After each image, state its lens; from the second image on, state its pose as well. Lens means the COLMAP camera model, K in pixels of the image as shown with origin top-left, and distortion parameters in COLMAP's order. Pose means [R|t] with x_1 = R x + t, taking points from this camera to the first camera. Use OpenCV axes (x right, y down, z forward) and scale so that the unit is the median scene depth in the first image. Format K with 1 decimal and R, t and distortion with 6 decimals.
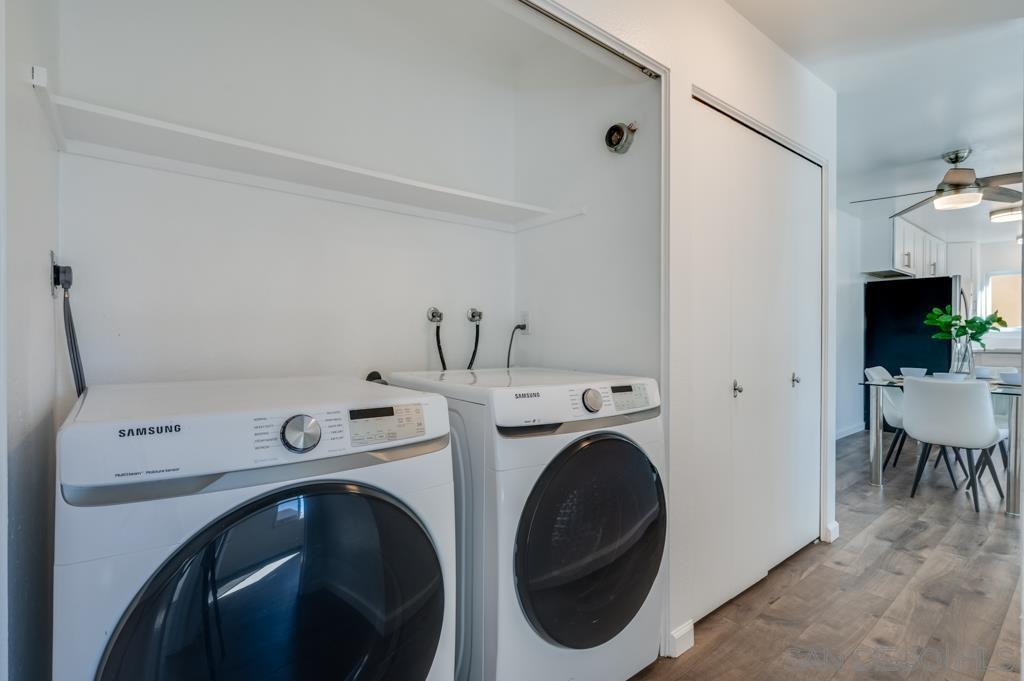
lens RADIAL K [[472.8, 0, 511.8], [0, 472.8, 339.7], [0, 0, 1]] dist [-0.001410, -0.000414]
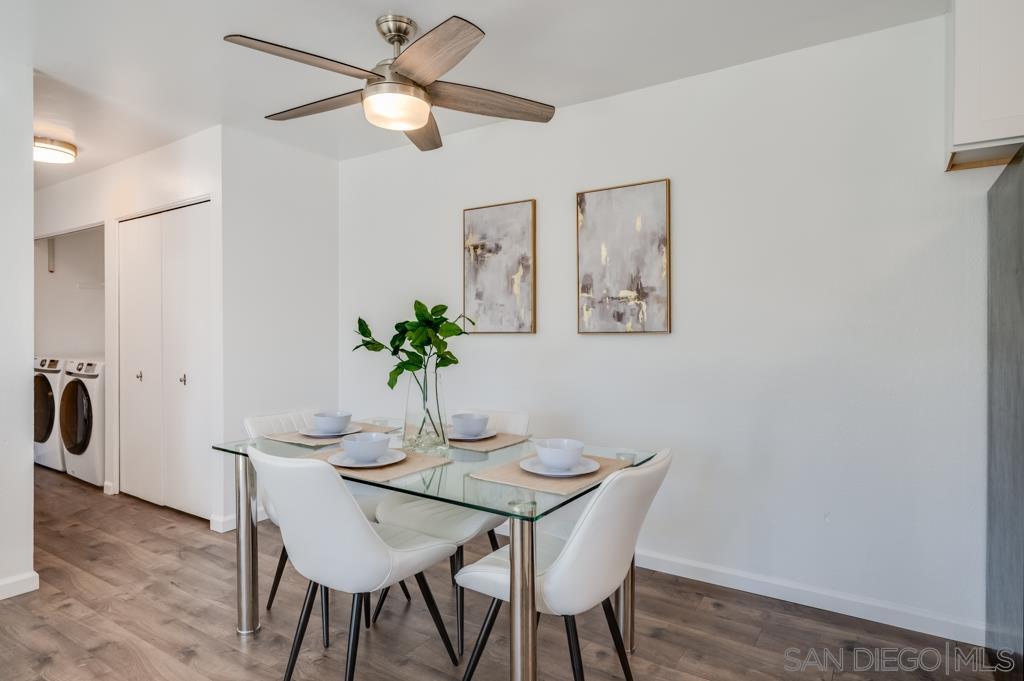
lens RADIAL K [[557.2, 0, 508.8], [0, 557.2, 343.1], [0, 0, 1]] dist [-0.012827, 0.003725]
pose [[0.320396, 0.003900, -0.947276, 2.393797], [-0.004259, 0.999987, 0.002677, -0.017595], [0.947274, 0.003177, 0.320408, 1.394501]]
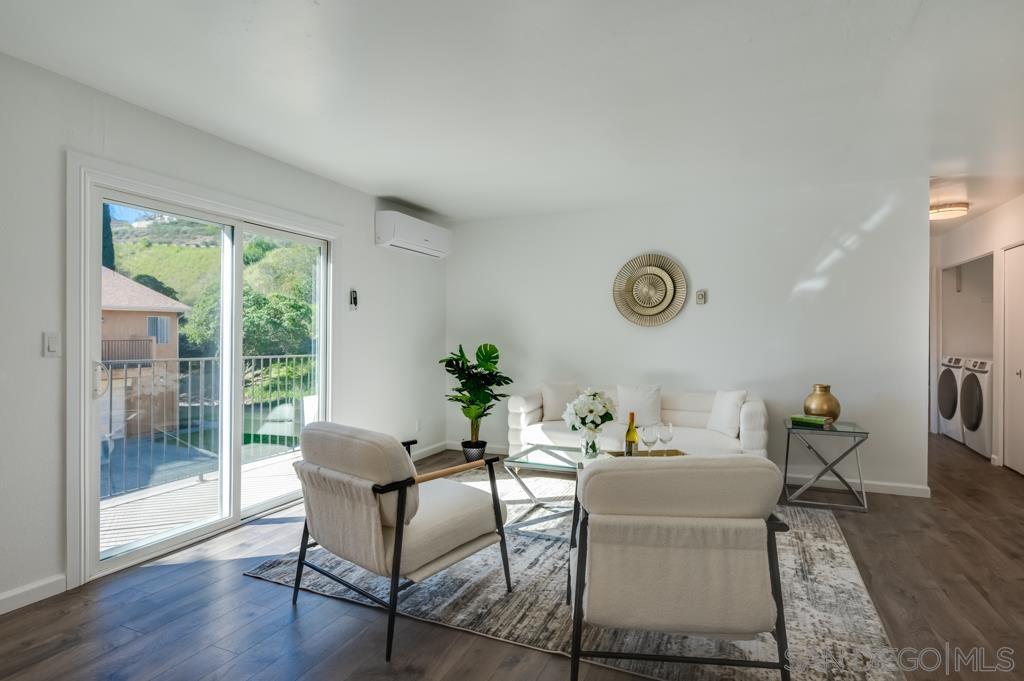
lens RADIAL K [[557.2, 0, 506.5], [0, 557.2, 337.0], [0, 0, 1]] dist [-0.012827, 0.003725]
pose [[-0.884951, -0.007794, -0.465619, 3.145544], [-0.008897, 0.999960, 0.000170, -0.029272], [0.465599, 0.004293, -0.884985, 1.830331]]
